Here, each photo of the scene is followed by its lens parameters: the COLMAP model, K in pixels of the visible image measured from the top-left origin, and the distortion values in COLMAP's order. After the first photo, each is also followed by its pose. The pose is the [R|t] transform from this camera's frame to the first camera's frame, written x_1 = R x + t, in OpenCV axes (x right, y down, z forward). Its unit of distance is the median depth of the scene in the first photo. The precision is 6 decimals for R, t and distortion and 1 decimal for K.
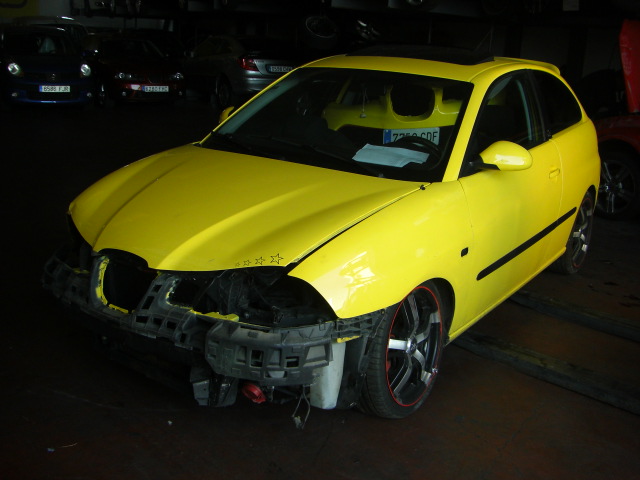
lens RADIAL K [[713.8, 0, 320.0], [0, 713.8, 240.0], [0, 0, 1]] dist [-0.135310, 0.024669]
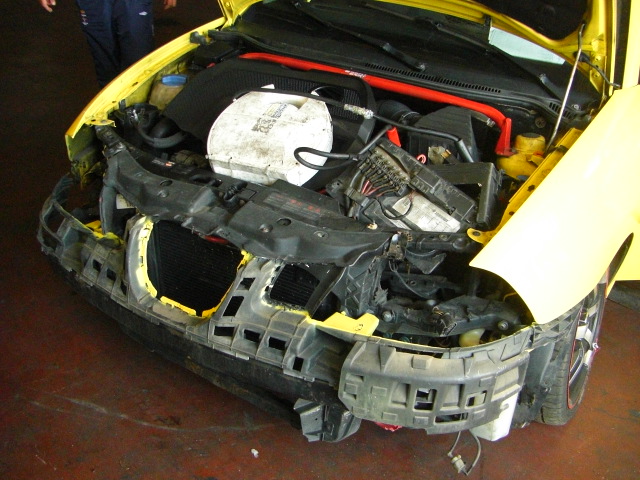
lens RADIAL K [[717.8, 0, 320.0], [0, 717.8, 240.0], [0, 0, 1]] dist [-0.170278, 0.035181]
pose [[0.997884, -0.019278, 0.062101, -0.198966], [0.005360, 0.976179, 0.216900, -0.099742], [-0.064803, -0.216108, 0.974217, 0.384719]]
